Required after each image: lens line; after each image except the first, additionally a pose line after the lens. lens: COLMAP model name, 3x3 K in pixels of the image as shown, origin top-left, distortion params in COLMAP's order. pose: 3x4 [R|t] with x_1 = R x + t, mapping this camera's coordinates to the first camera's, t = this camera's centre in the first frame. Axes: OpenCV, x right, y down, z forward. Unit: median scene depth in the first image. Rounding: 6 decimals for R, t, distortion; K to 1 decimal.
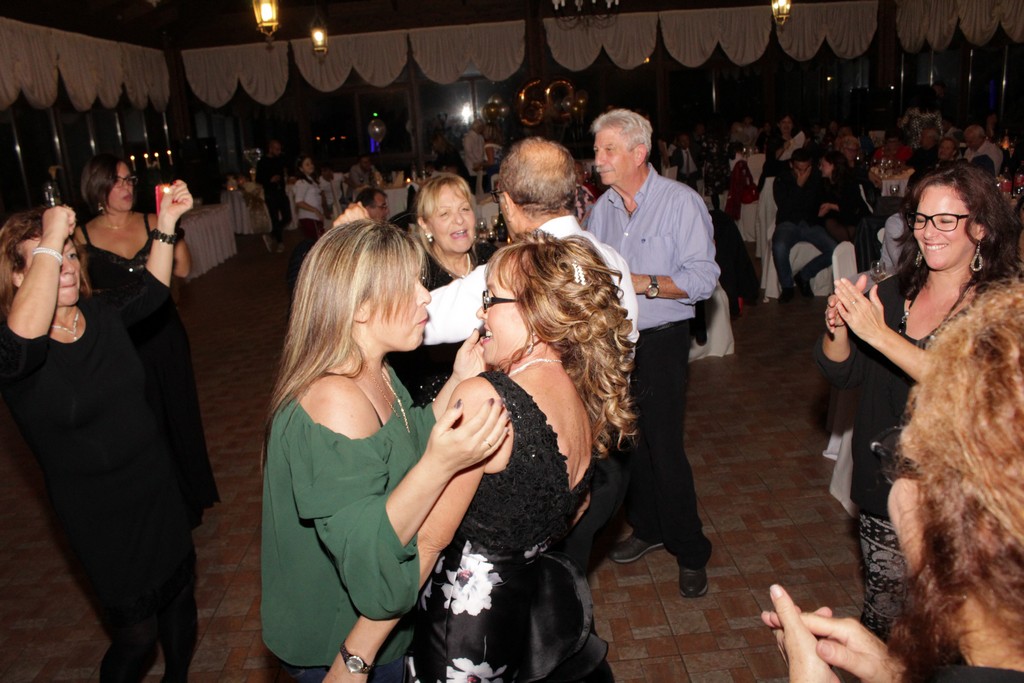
lens RADIAL K [[838.6, 0, 501.1], [0, 838.6, 344.9], [0, 0, 1]] dist [-0.154815, 0.122395]
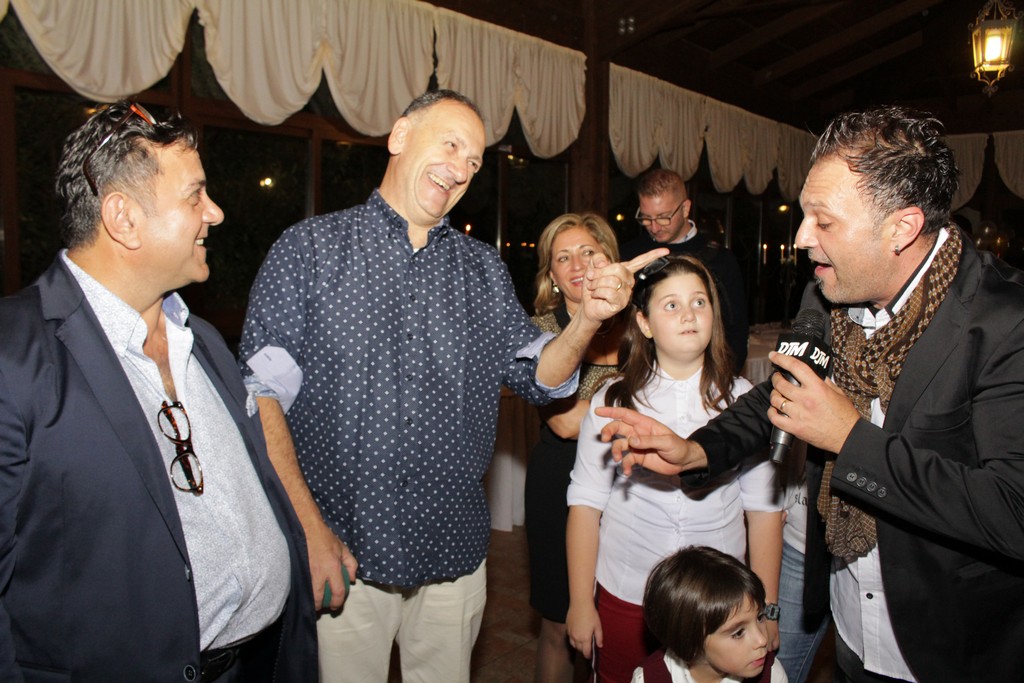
lens RADIAL K [[838.6, 0, 501.1], [0, 838.6, 344.9], [0, 0, 1]] dist [-0.154815, 0.122395]
pose [[0.731904, 0.152855, -0.664042, -0.082025], [-0.247463, 0.967605, -0.050021, -0.030176], [0.634885, 0.200937, 0.746020, 0.223669]]
